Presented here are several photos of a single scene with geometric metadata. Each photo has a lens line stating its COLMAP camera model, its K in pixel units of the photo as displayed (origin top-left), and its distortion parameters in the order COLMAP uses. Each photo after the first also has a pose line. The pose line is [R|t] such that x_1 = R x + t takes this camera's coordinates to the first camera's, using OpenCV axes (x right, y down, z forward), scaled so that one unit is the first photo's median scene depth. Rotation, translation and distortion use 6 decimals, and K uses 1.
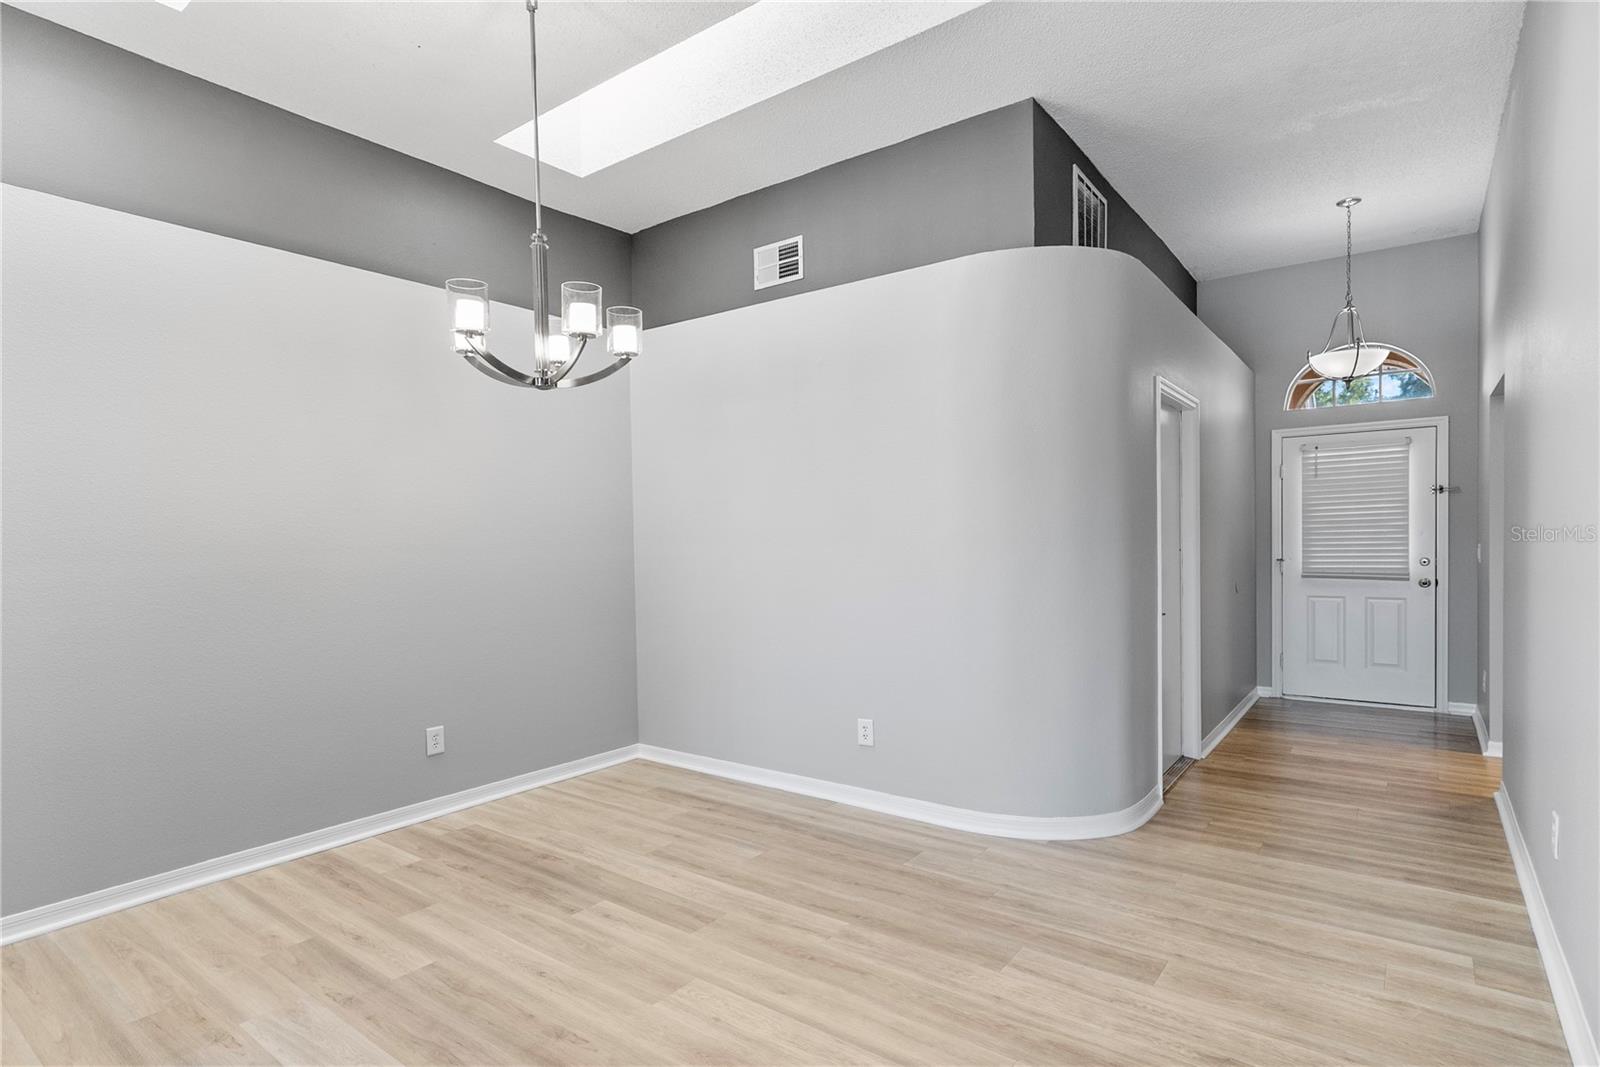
lens RADIAL K [[831.1, 0, 784.9], [0, 831.1, 538.3], [0, 0, 1]] dist [-0.002453, 0.005233]
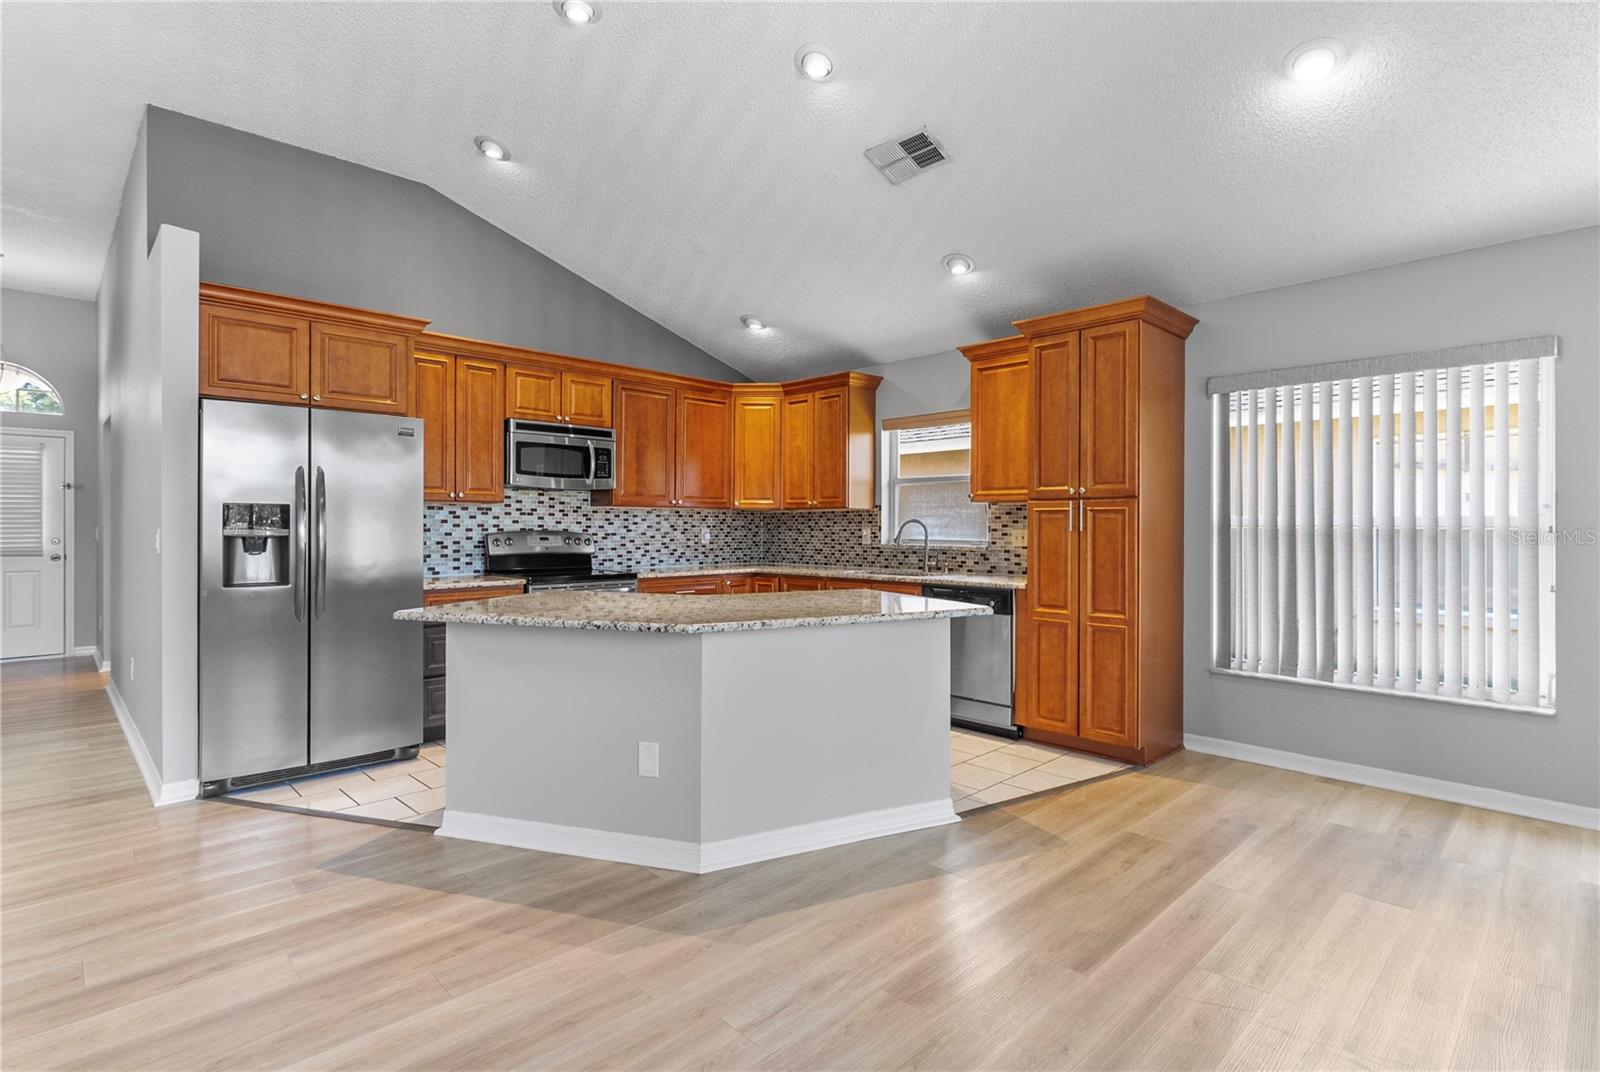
lens RADIAL K [[782.2, 0, 773.2], [0, 782.2, 534.5], [0, 0, 1]] dist [0.005230, -0.001012]
pose [[0.170731, 0.000502, 0.985318, -0.351438], [0.003726, 0.999992, -0.001155, 0.033177], [-0.985311, 0.003868, 0.170727, -0.446000]]
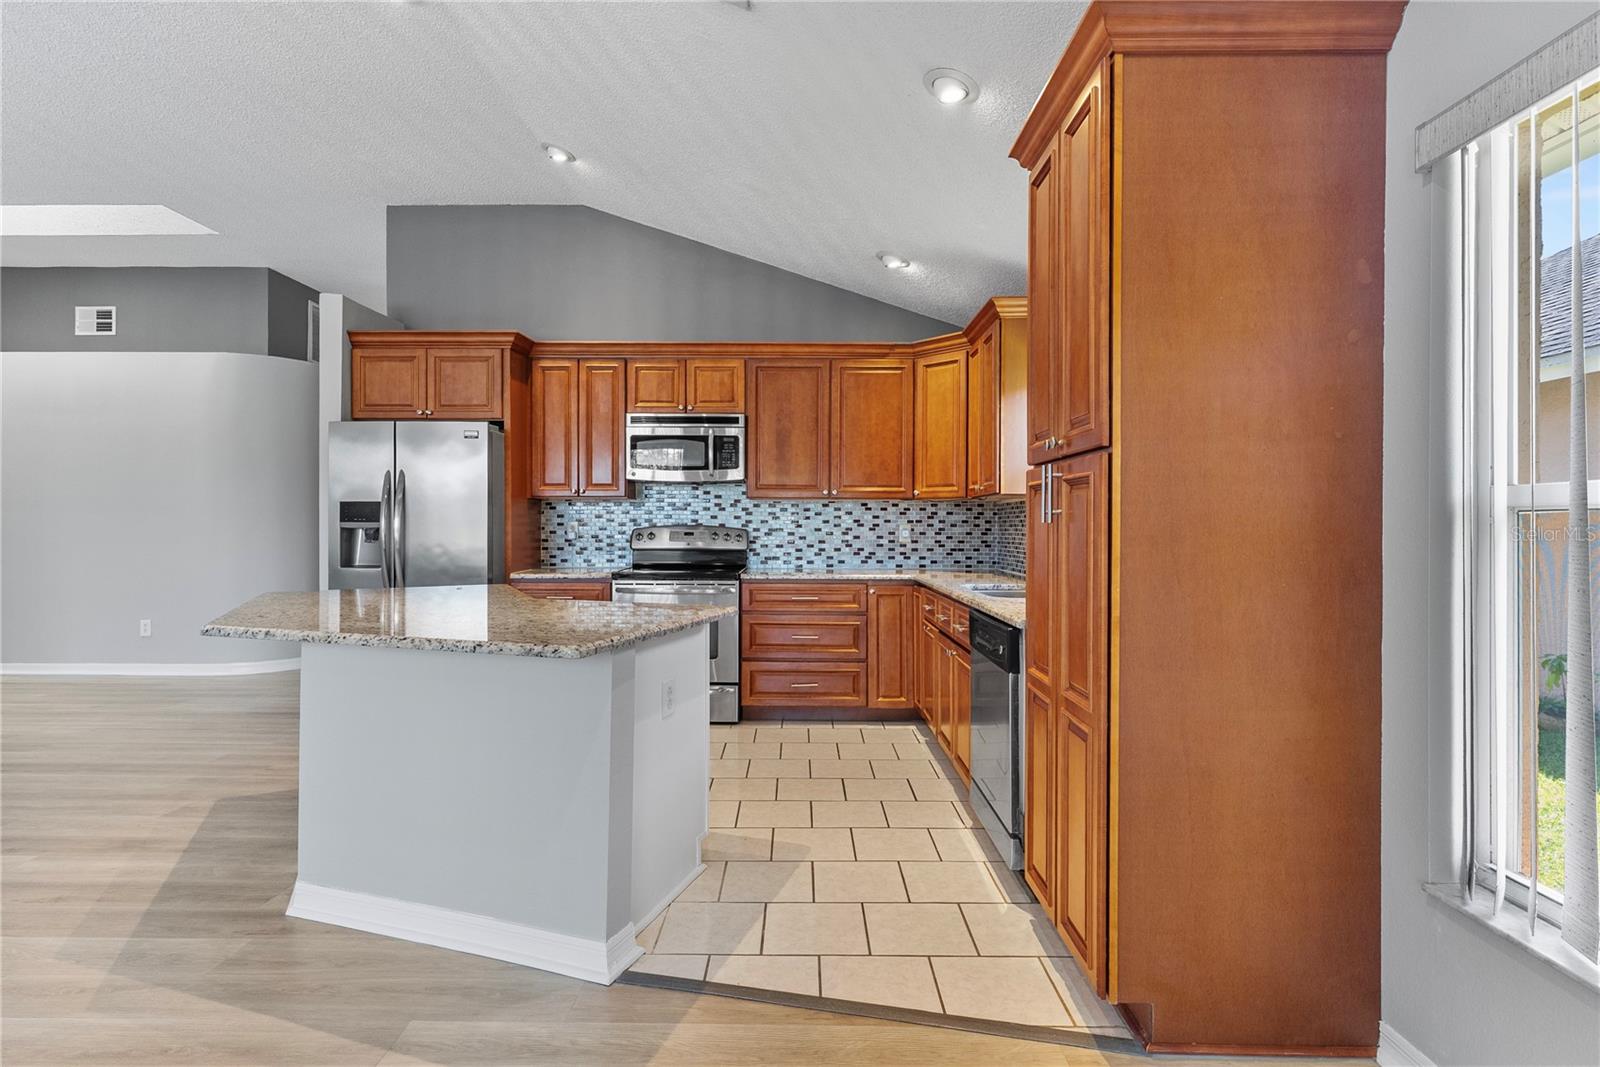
lens RADIAL K [[782.2, 0, 785.9], [0, 782.2, 522.6], [0, 0, 1]] dist [0.005230, -0.001012]
pose [[0.810061, 0.015033, 0.586153, 0.190515], [-0.006792, 0.999845, -0.016257, 0.038167], [-0.586306, 0.009188, 0.810038, -0.906609]]
